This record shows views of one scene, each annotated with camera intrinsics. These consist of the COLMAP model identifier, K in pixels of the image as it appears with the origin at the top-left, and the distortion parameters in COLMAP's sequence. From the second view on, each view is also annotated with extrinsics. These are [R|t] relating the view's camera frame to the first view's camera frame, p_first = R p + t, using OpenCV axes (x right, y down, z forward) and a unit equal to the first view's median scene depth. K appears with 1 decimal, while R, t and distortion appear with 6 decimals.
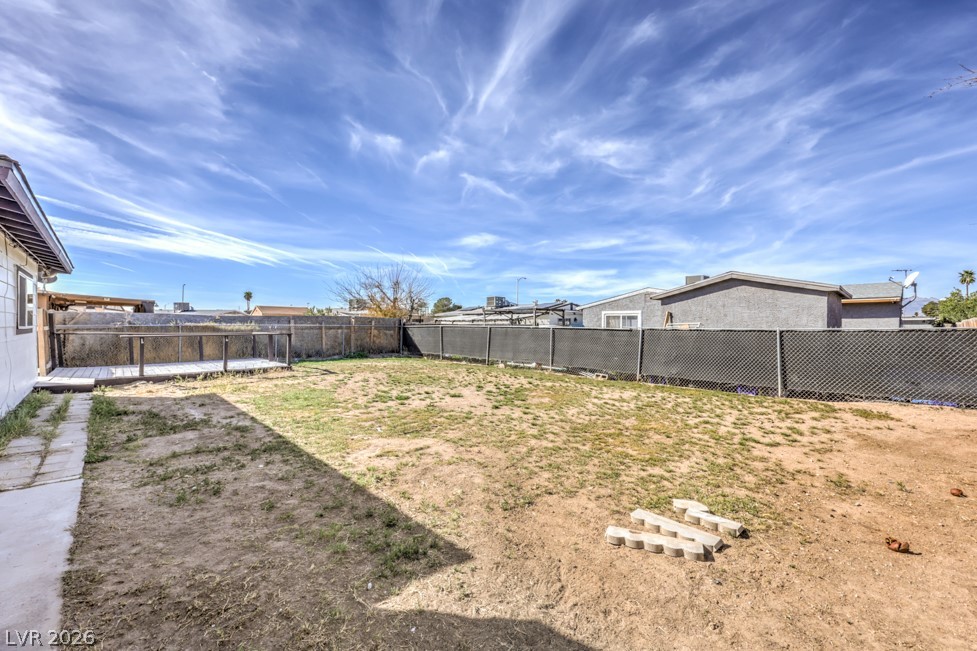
lens RADIAL K [[414.7, 0, 496.6], [0, 414.7, 325.8], [0, 0, 1]] dist [0.000283, 0.000072]
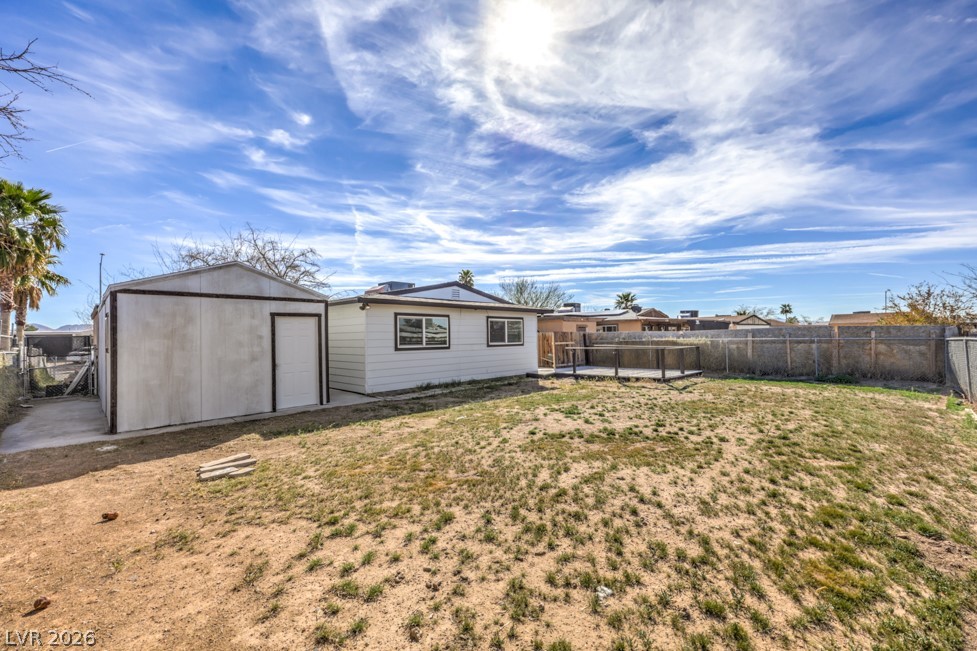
lens RADIAL K [[414.7, 0, 496.6], [0, 414.7, 325.8], [0, 0, 1]] dist [0.000283, 0.000072]
pose [[-0.019174, -0.036297, -0.999157, 0.423644], [0.015734, 0.999206, -0.036601, -0.005721], [0.999692, -0.016423, -0.018587, 0.419293]]
